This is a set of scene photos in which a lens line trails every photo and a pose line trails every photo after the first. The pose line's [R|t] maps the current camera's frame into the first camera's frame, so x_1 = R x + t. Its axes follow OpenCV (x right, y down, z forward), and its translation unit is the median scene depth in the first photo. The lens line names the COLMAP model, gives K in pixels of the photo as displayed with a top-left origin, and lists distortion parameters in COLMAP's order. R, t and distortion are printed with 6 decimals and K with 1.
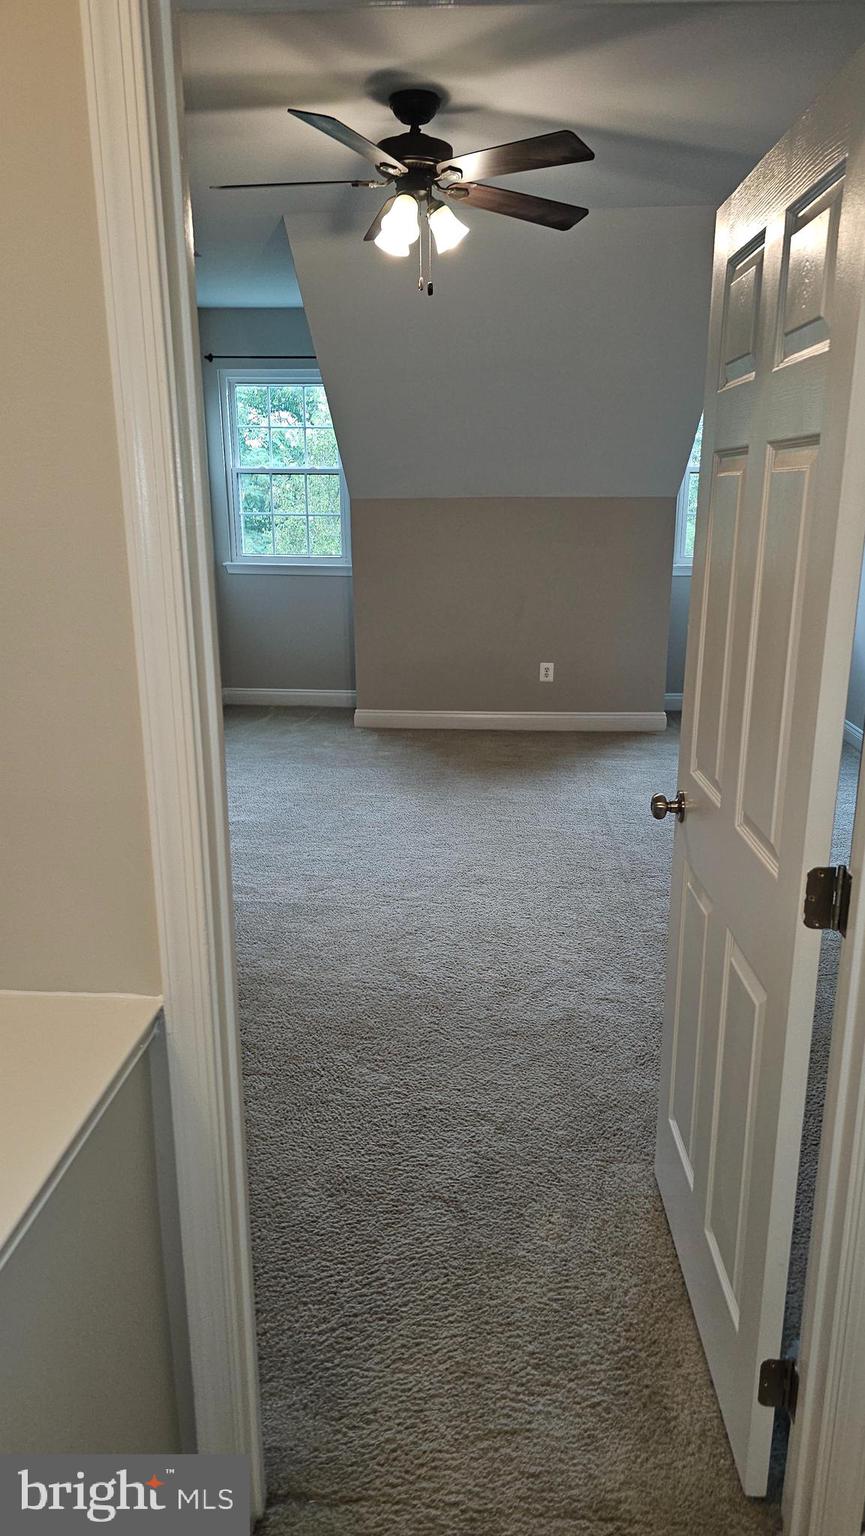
lens RADIAL K [[1020.8, 0, 432.5], [0, 1020.8, 768.0], [0, 0, 1]] dist [0.040303, -0.046485]
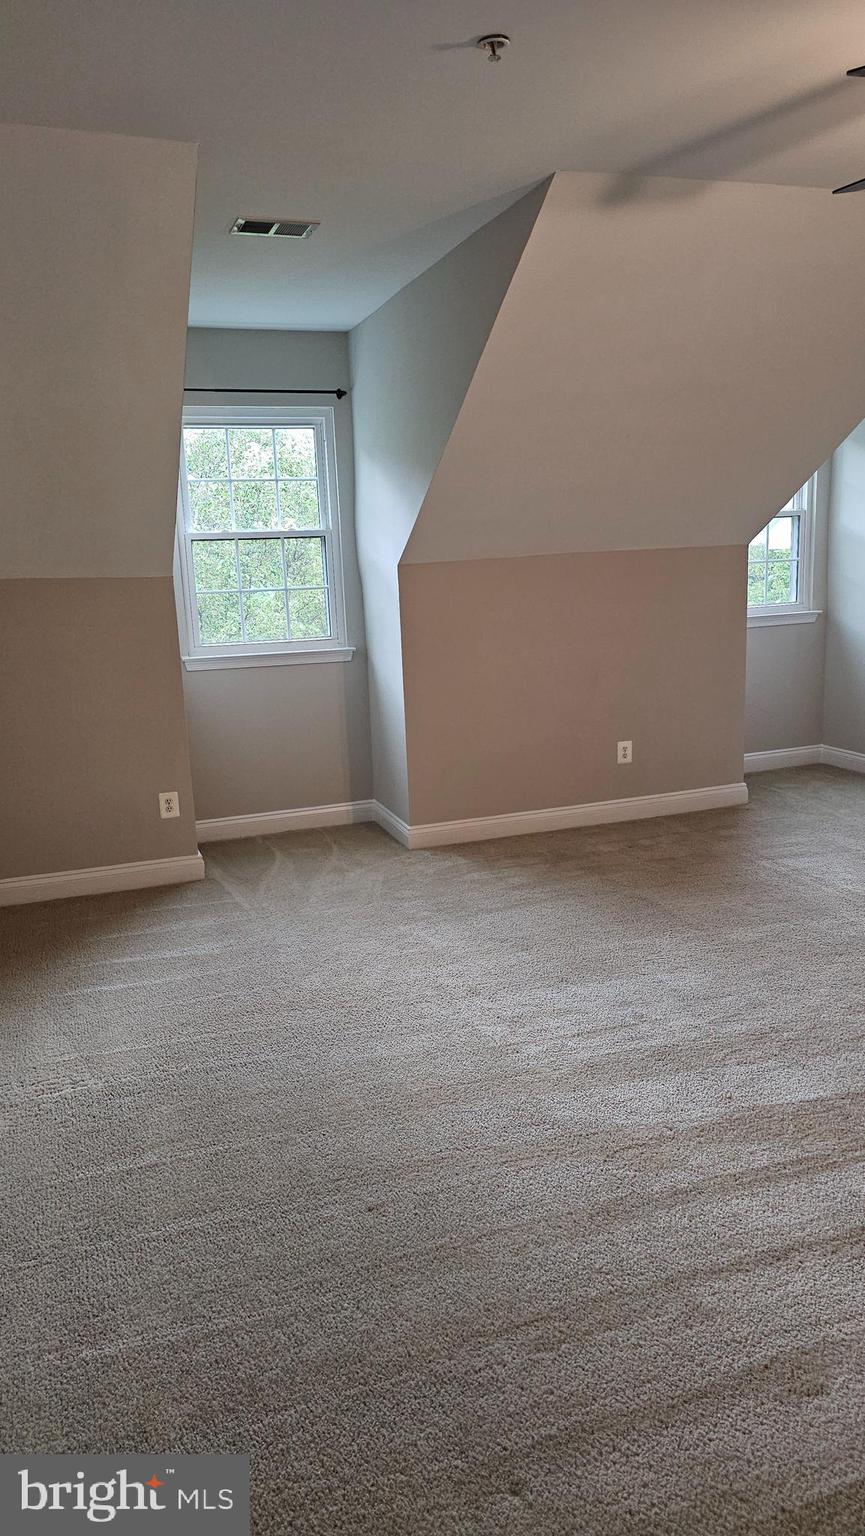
lens RADIAL K [[1020.8, 0, 432.5], [0, 1020.8, 768.0], [0, 0, 1]] dist [0.040303, -0.046485]
pose [[0.924154, -0.125042, 0.360975, -0.347461], [0.144868, 0.989047, -0.028279, -0.079904], [-0.353485, 0.078428, 0.932147, 0.260969]]
